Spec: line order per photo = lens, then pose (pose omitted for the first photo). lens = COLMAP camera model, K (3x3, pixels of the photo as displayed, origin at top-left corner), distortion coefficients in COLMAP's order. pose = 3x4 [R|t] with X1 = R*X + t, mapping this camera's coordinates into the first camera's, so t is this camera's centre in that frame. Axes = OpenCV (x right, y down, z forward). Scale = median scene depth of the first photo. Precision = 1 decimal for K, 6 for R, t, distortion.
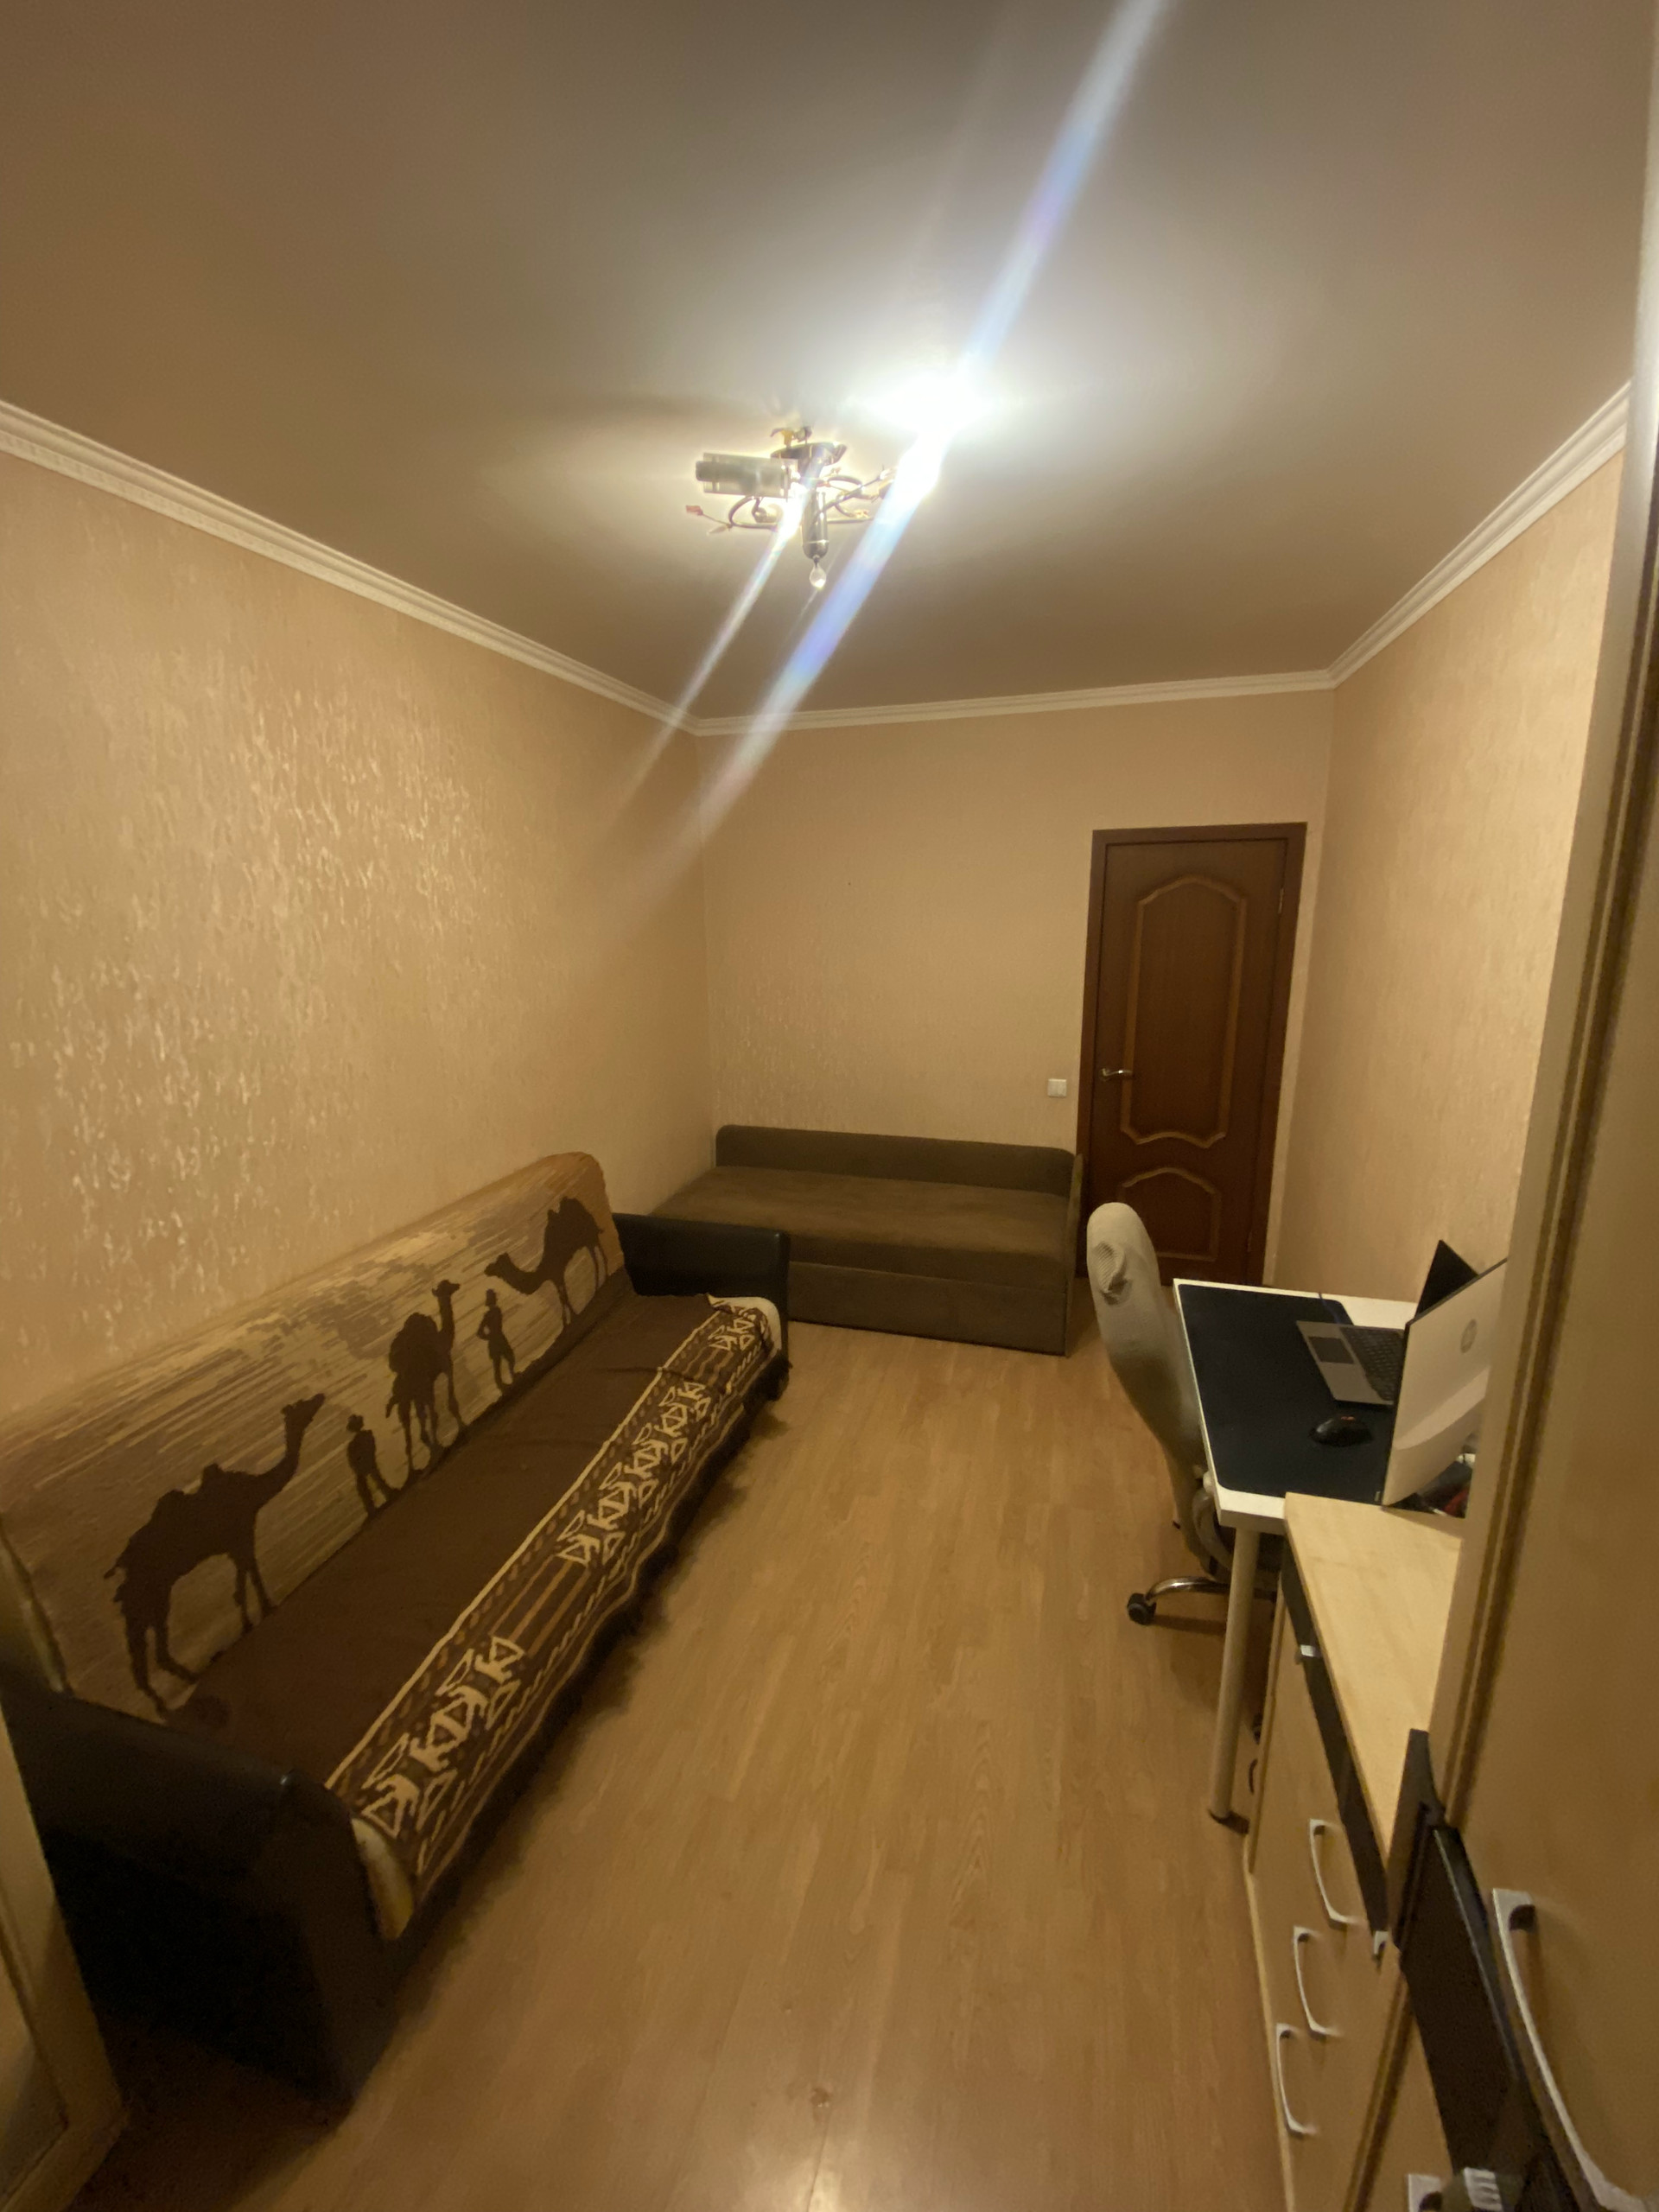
lens RADIAL K [[894.9, 0, 827.3], [0, 894.9, 1098.7], [0, 0, 1]] dist [0.014816, -0.018987]
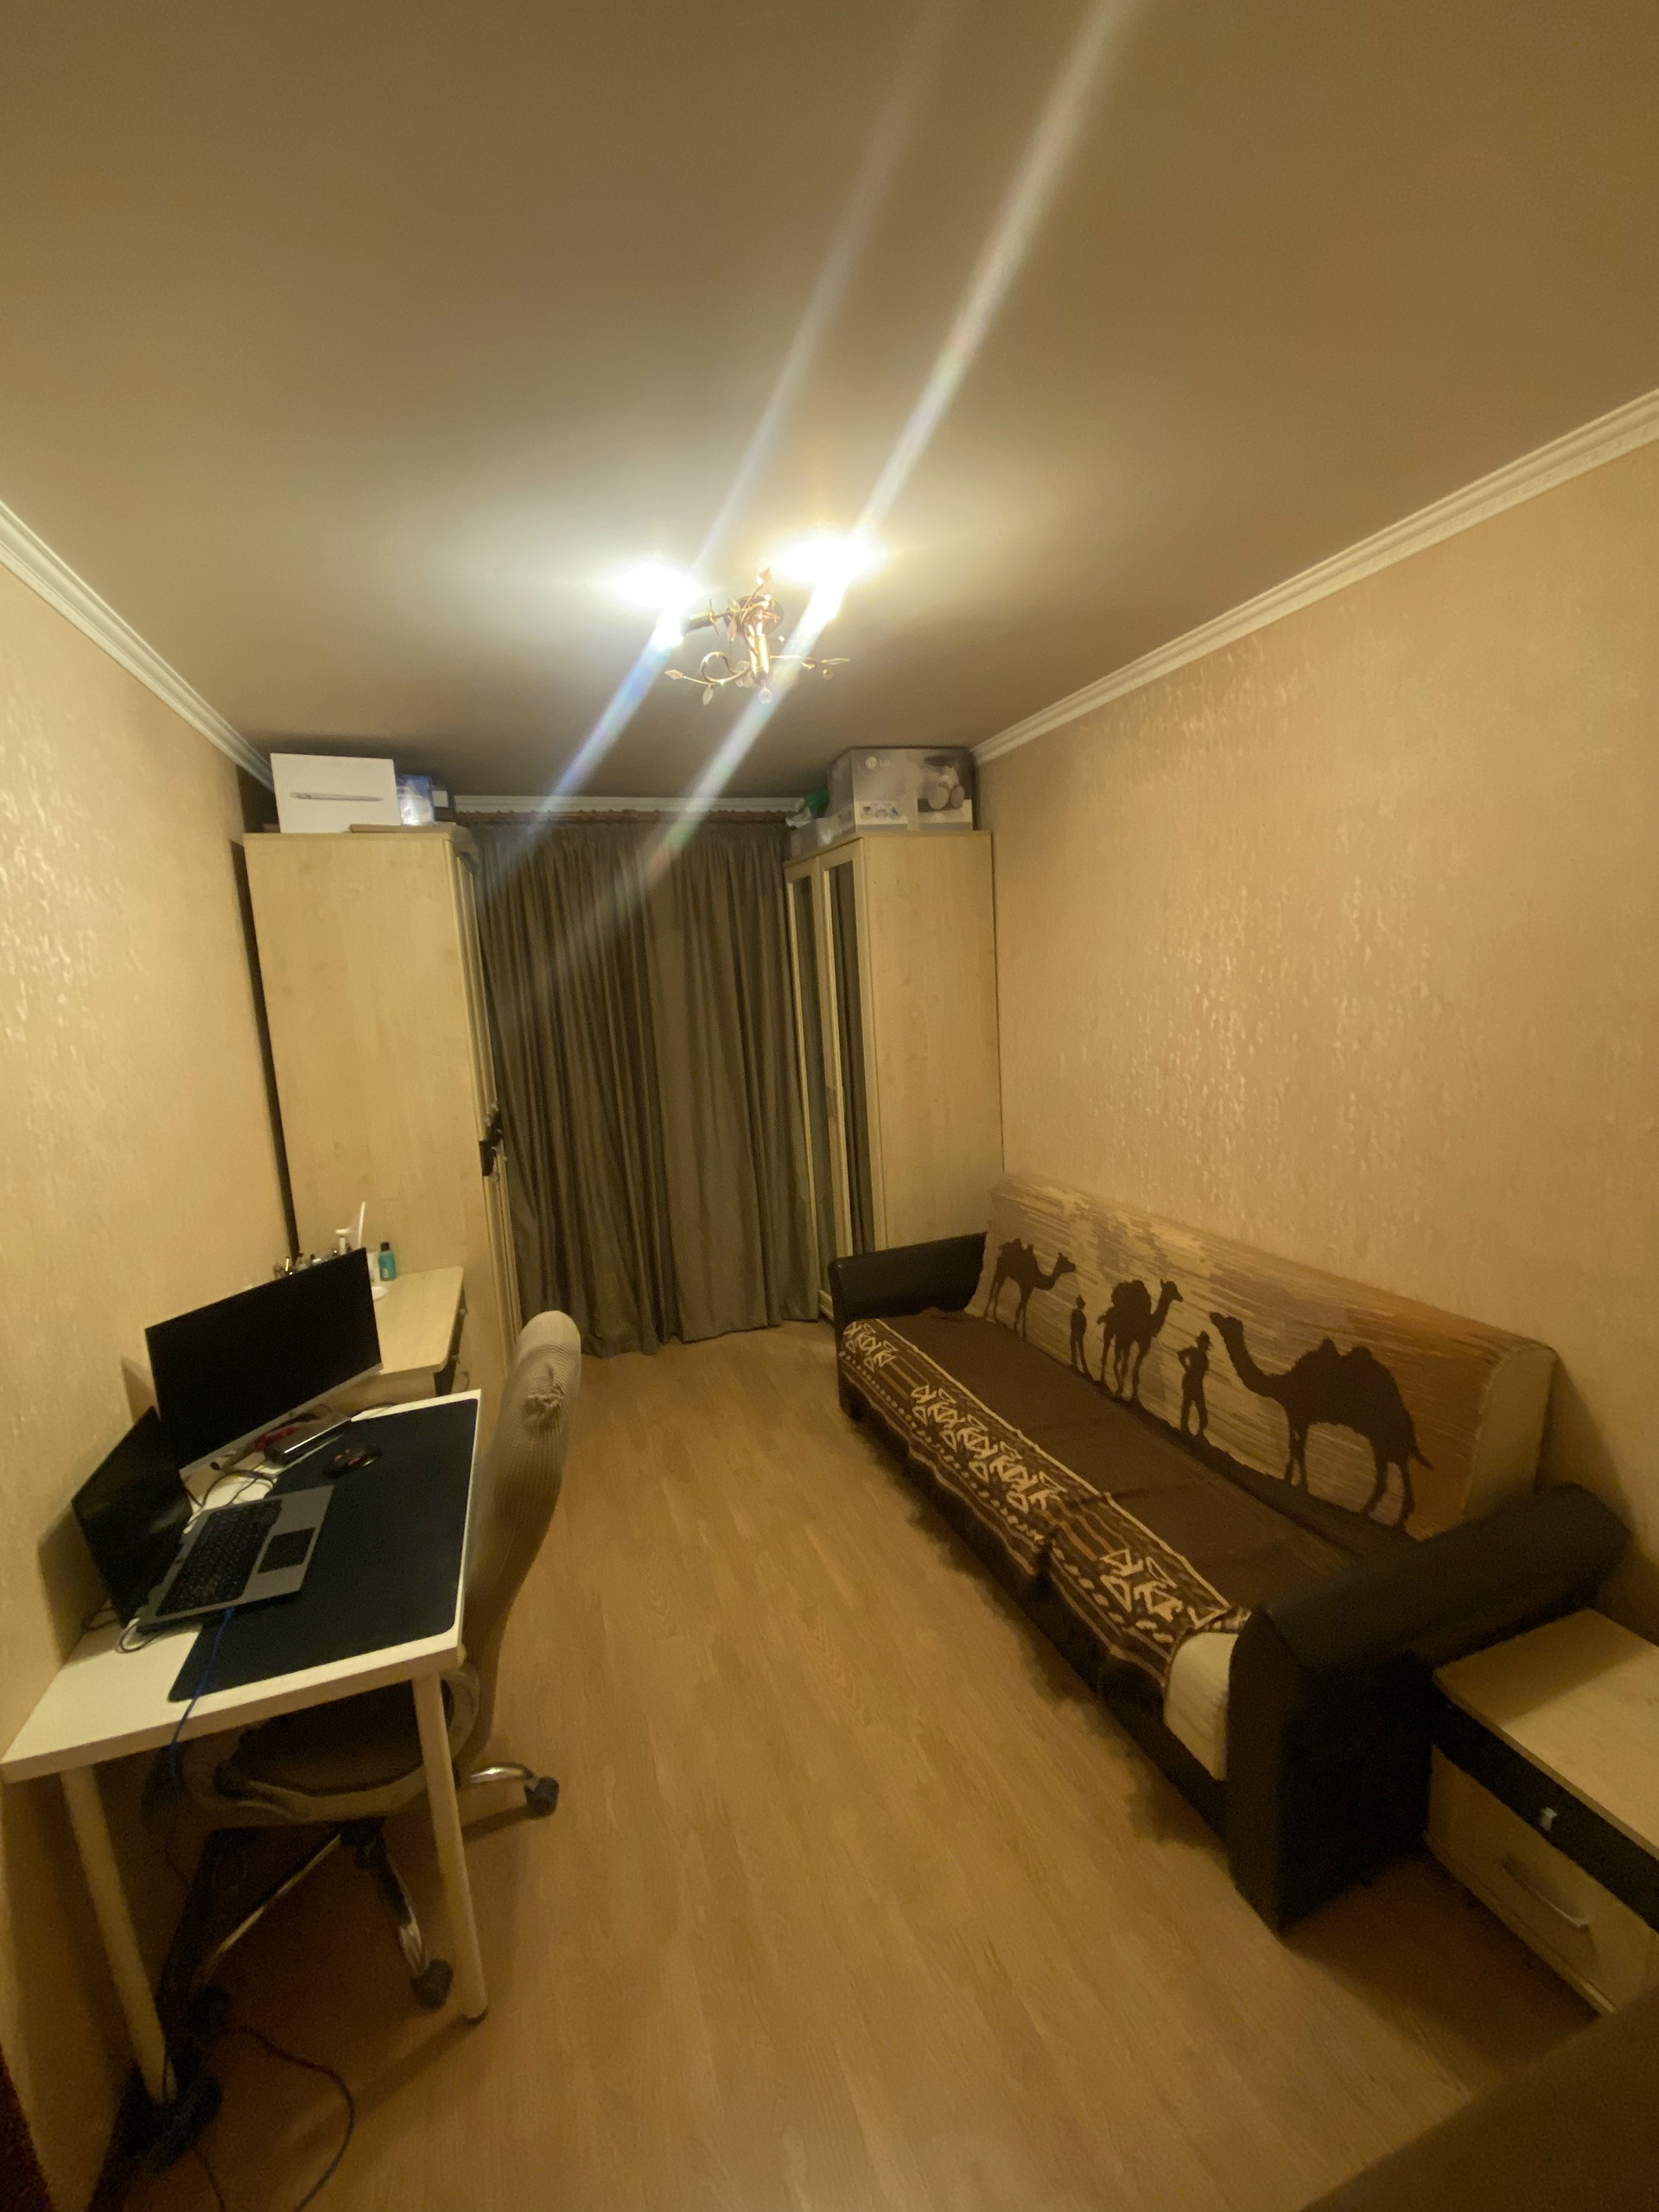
lens RADIAL K [[894.9, 0, 827.3], [0, 894.9, 1098.7], [0, 0, 1]] dist [0.014816, -0.018987]
pose [[-0.817021, 0.138584, -0.559707, 0.504602], [-0.051729, 0.949158, 0.310522, -0.333617], [0.574283, 0.282656, -0.768313, 1.592992]]
